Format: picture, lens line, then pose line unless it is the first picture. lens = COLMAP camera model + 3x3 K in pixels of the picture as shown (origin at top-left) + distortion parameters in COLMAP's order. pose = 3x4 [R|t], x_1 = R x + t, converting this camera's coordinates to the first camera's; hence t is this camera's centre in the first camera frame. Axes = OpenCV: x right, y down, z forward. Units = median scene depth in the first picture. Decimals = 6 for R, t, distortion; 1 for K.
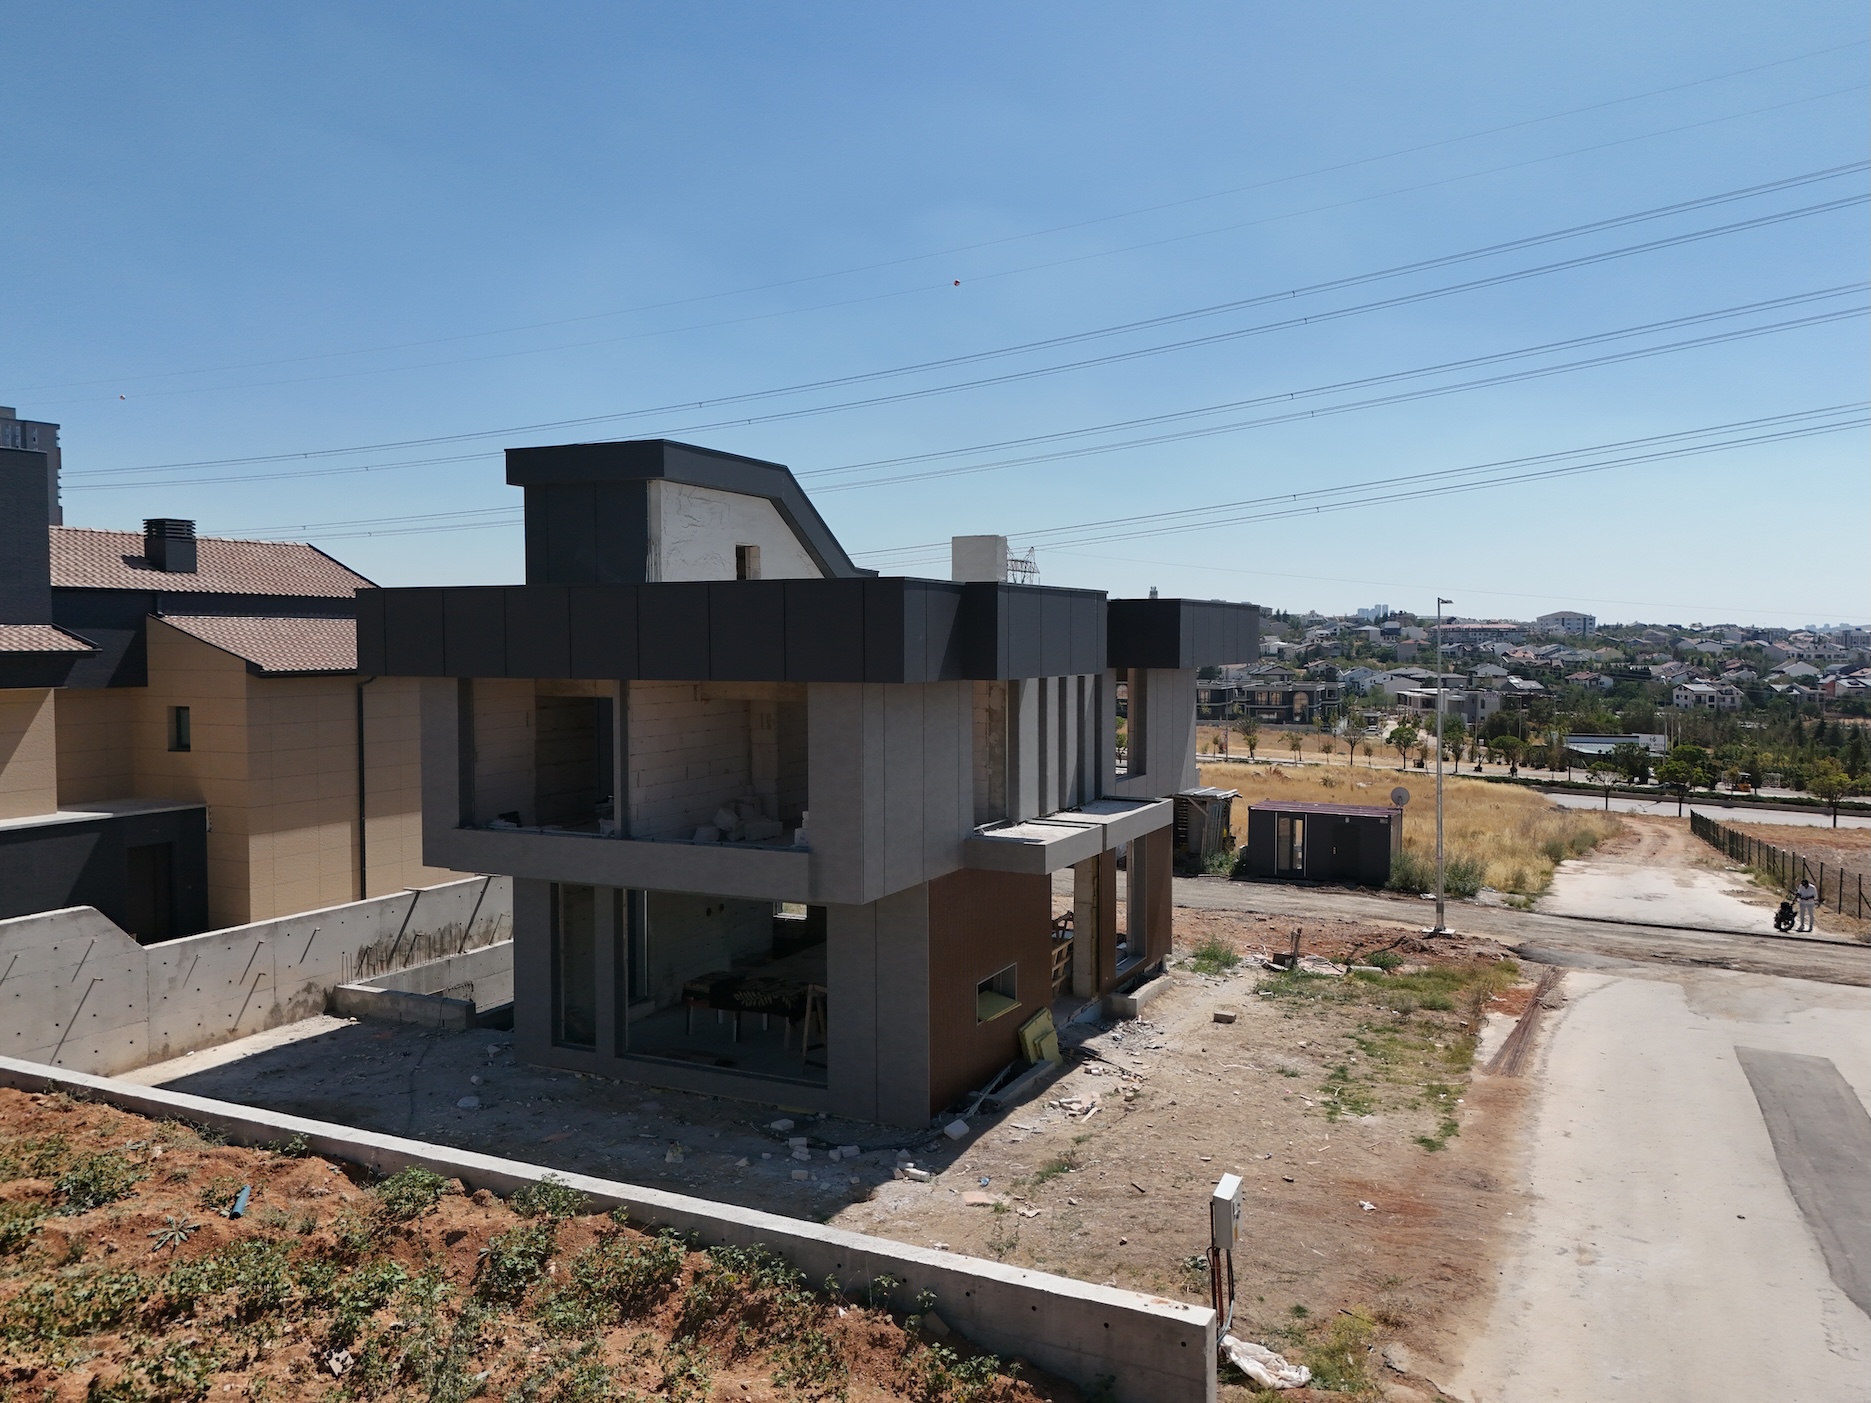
lens RADIAL K [[1378.6, 0, 942.4], [0, 1378.6, 701.3], [0, 0, 1]] dist [0.067972, -0.059449]
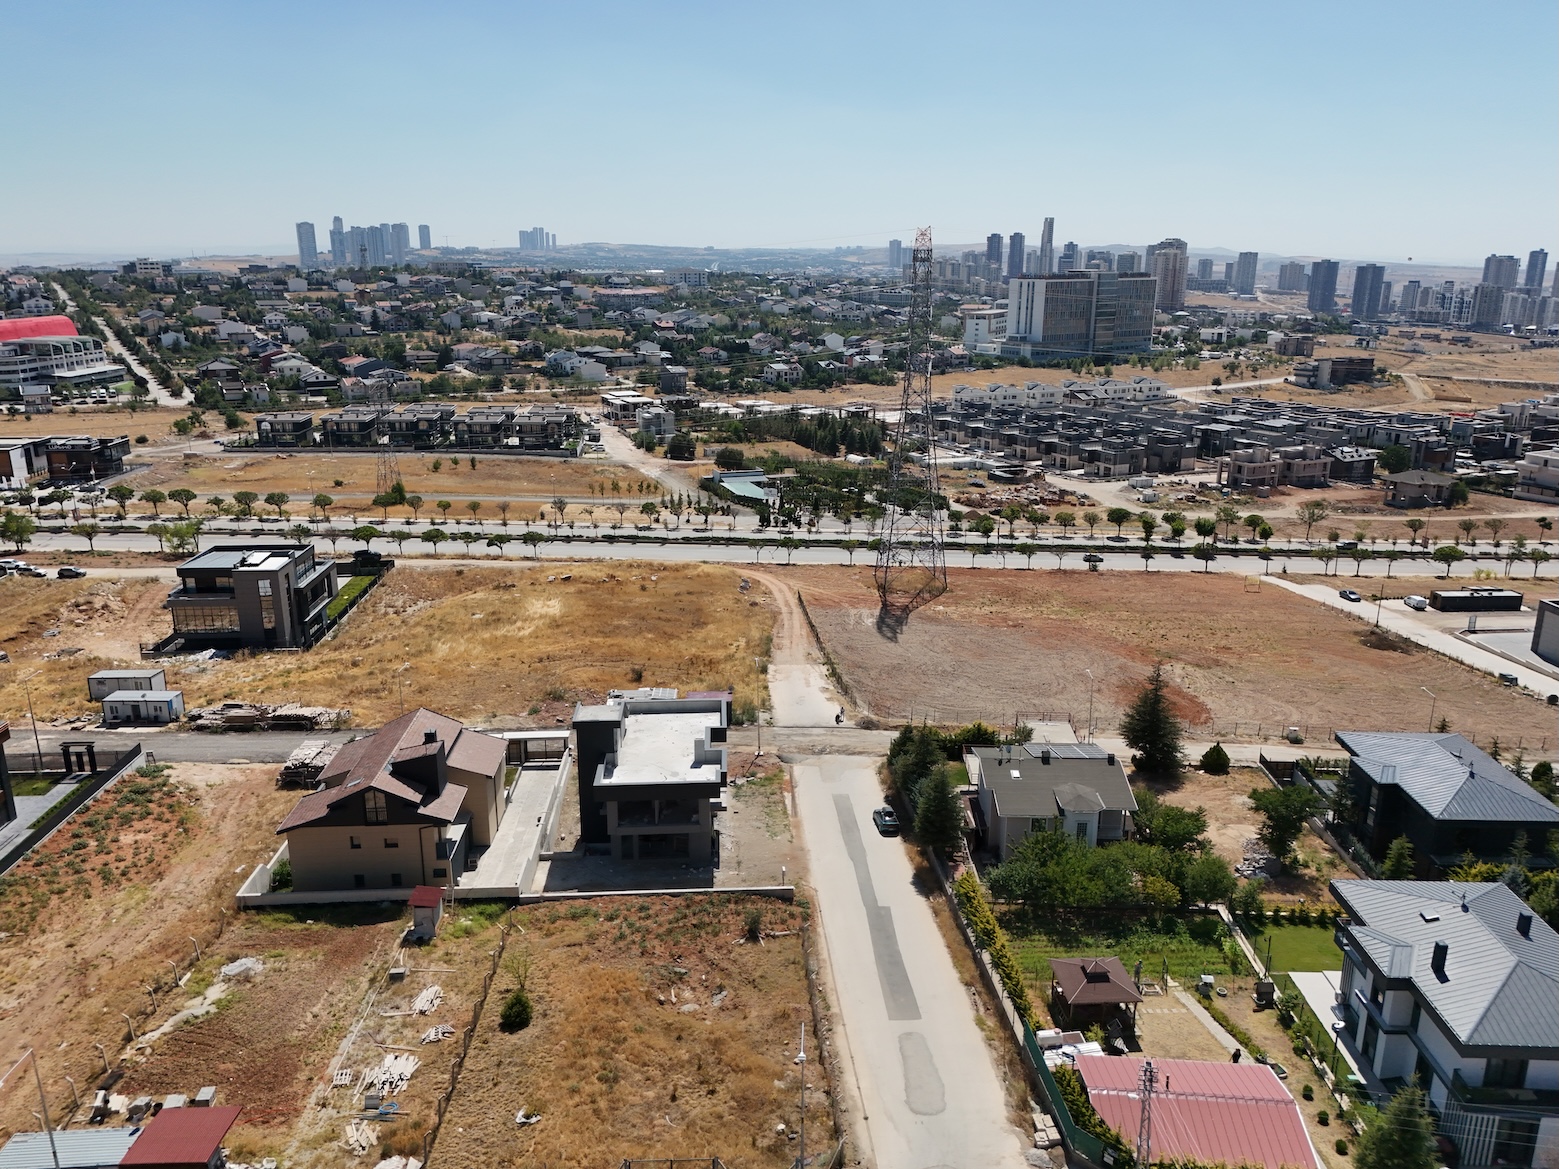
lens RADIAL K [[1148.7, 0, 787.3], [0, 1148.7, 587.3], [0, 0, 1]] dist [0.067972, -0.059449]
pose [[0.872245, -0.131681, 0.471009, -1.349370], [0.016465, 0.970431, 0.240815, -1.412354], [-0.488793, -0.202295, 0.848622, -2.153459]]
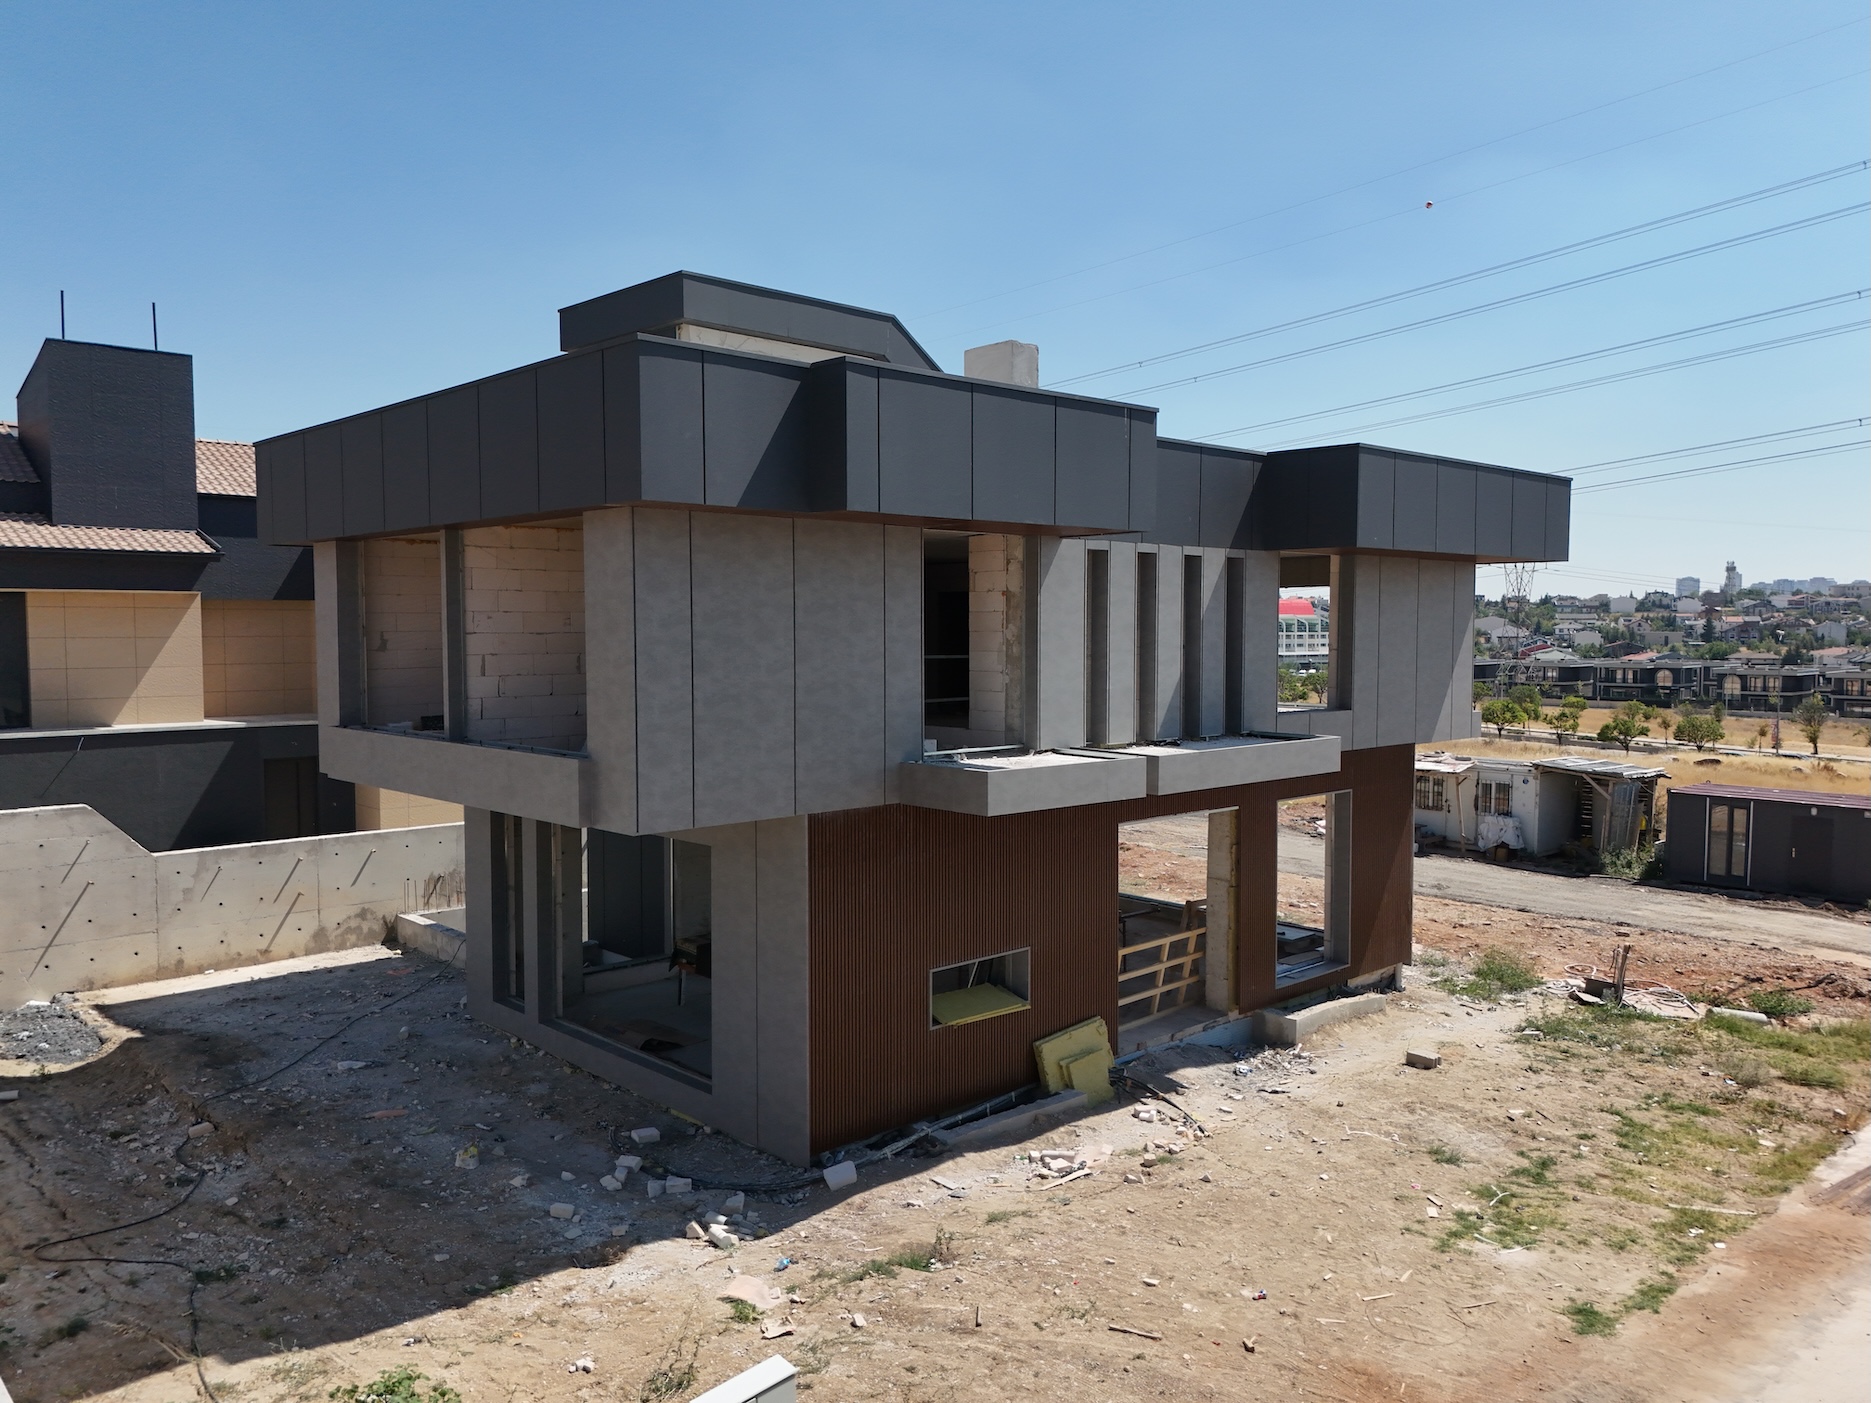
lens RADIAL K [[1378.6, 0, 941.9], [0, 1378.6, 702.7], [0, 0, 1]] dist [0.067972, -0.059449]
pose [[0.934650, 0.020642, -0.354968, 0.229940], [-0.016814, 0.999762, 0.013866, 0.048450], [0.355170, -0.006991, 0.934775, 0.287141]]
